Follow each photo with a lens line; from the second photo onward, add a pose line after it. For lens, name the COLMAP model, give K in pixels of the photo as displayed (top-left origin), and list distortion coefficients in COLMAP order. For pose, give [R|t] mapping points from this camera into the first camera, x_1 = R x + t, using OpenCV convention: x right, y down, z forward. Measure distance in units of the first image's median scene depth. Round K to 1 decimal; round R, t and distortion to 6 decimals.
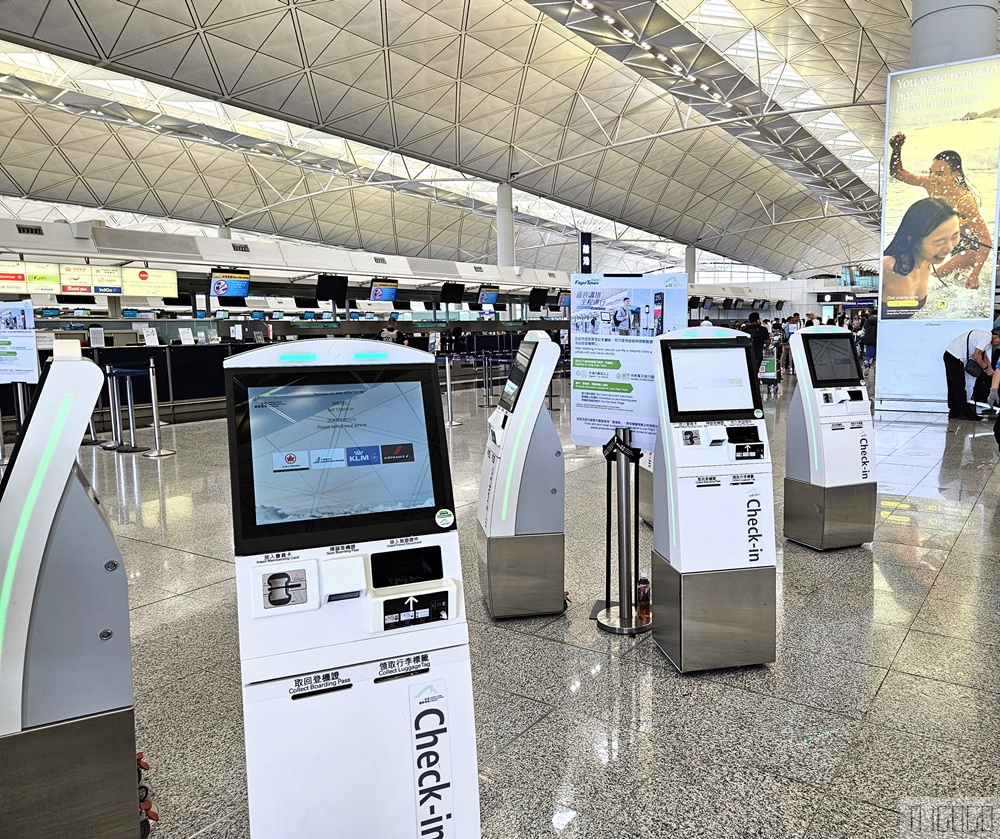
lens RADIAL K [[703.0, 0, 466.5], [0, 703.0, 420.6], [0, 0, 1]] dist [0.064194, -0.044839]
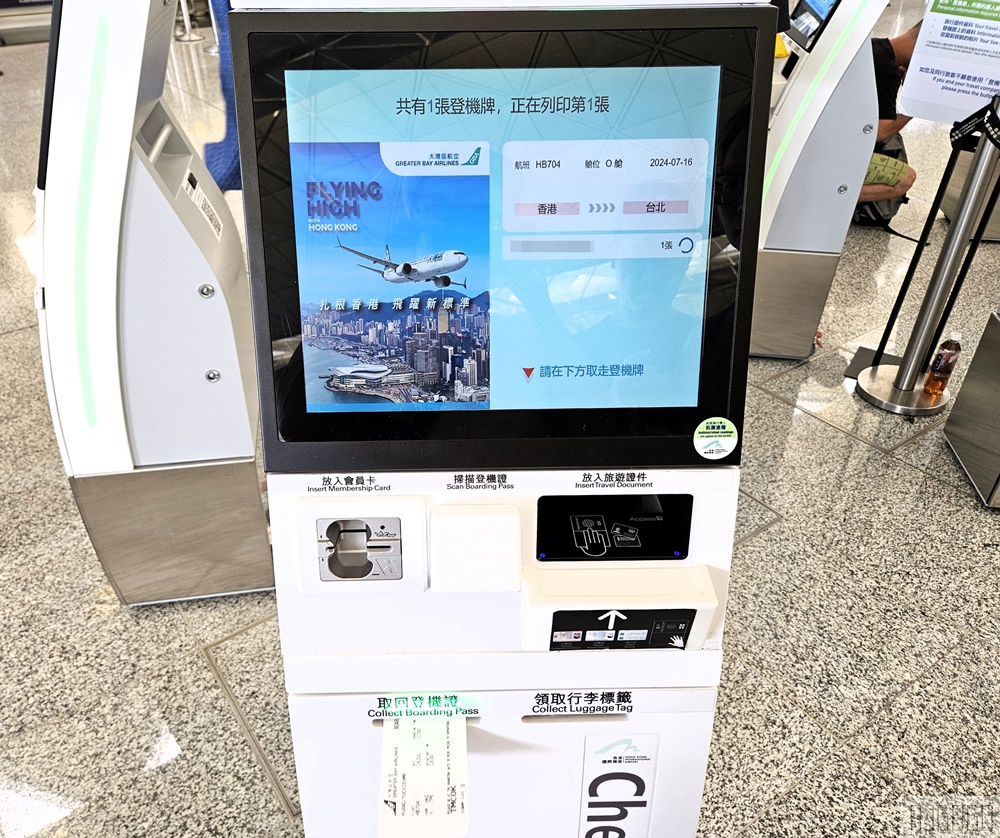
lens RADIAL K [[703.0, 0, 466.5], [0, 703.0, 420.1], [0, 0, 1]] dist [0.064194, -0.044839]
pose [[0.960307, 0.171349, -0.220112, -0.087855], [-0.041412, 0.867921, 0.494973, -0.084568], [0.275853, -0.466211, 0.840567, 0.620366]]
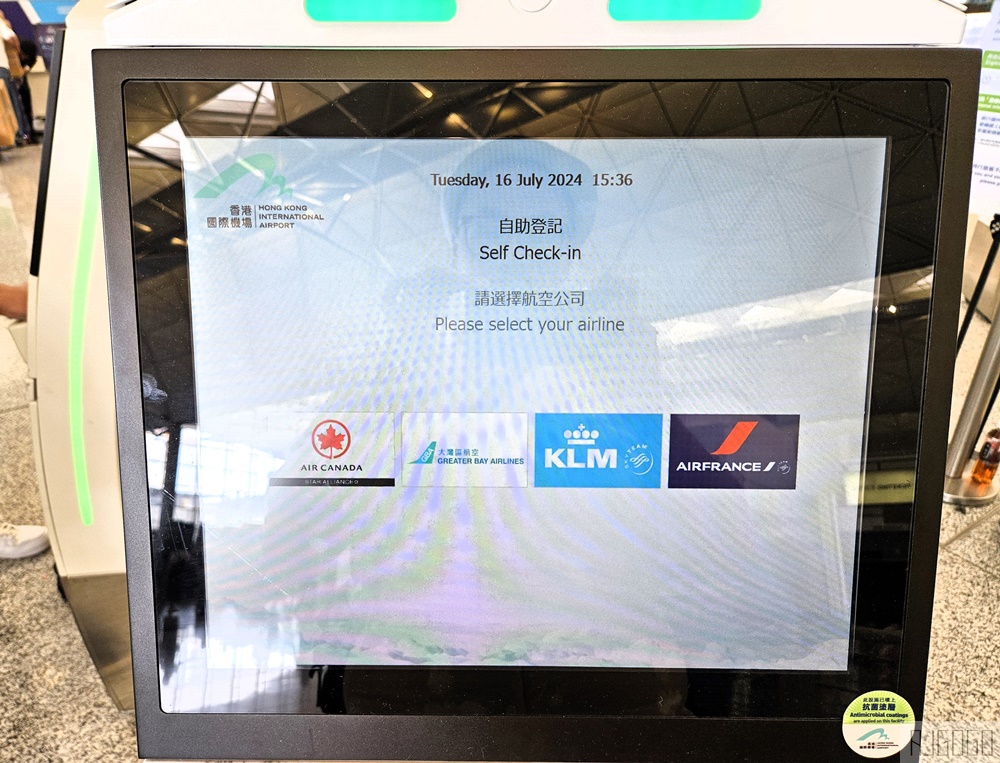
lens RADIAL K [[640.6, 0, 496.7], [0, 640.6, 398.2], [0, 0, 1]] dist [0.001179, 0.000449]
pose [[0.952384, 0.165567, -0.256031, -0.130784], [-0.049466, 0.912498, 0.406080, -0.065040], [0.300861, -0.374080, 0.877238, 0.826410]]
